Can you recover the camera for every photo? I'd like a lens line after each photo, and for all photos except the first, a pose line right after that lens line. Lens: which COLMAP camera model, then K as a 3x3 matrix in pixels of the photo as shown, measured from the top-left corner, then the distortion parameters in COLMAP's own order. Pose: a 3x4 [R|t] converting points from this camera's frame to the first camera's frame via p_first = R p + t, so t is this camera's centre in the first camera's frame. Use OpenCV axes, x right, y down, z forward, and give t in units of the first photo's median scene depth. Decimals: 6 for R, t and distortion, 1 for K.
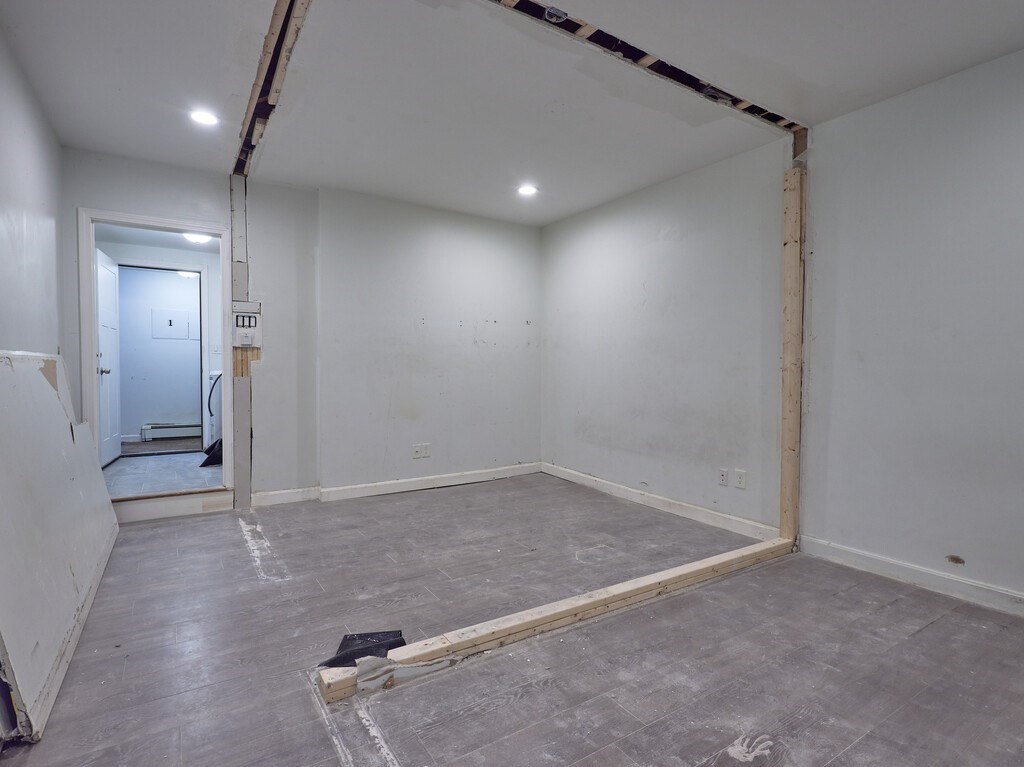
lens RADIAL K [[544.2, 0, 510.4], [0, 544.2, 380.4], [0, 0, 1]] dist [-0.001279, -0.001018]
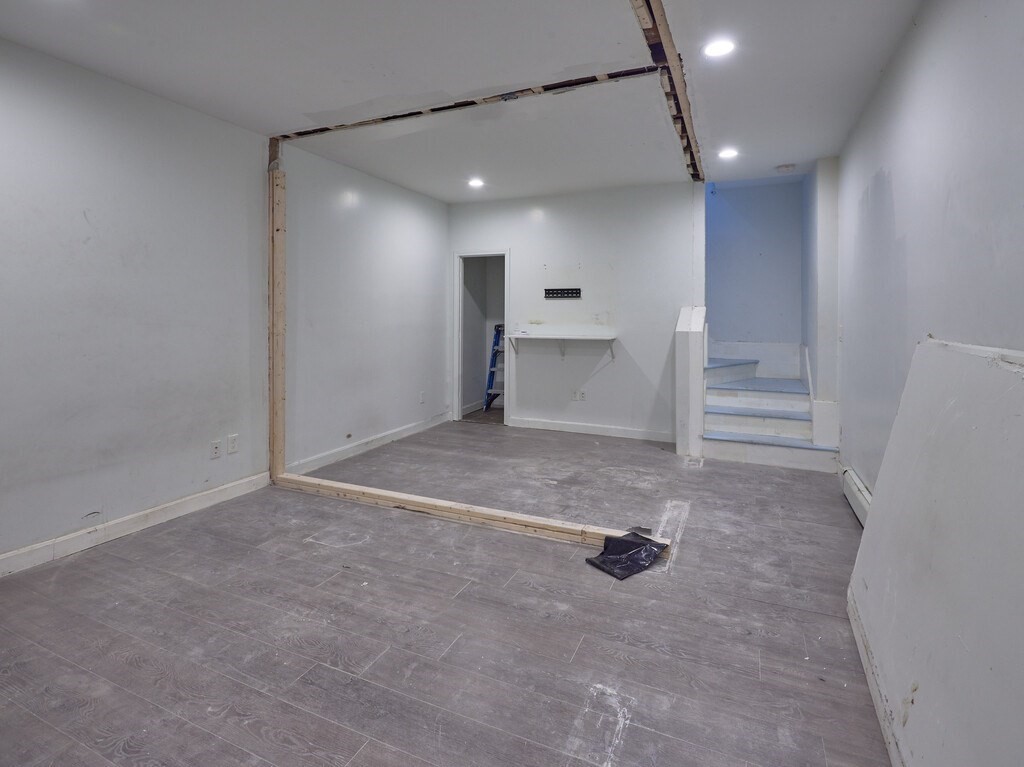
lens RADIAL K [[544.2, 0, 511.5], [0, 544.2, 383.7], [0, 0, 1]] dist [-0.001279, -0.001018]
pose [[-0.569734, -0.112901, 0.814037, -0.774905], [0.007650, 0.989747, 0.142624, -0.076546], [-0.821794, 0.087485, -0.563029, 1.315427]]
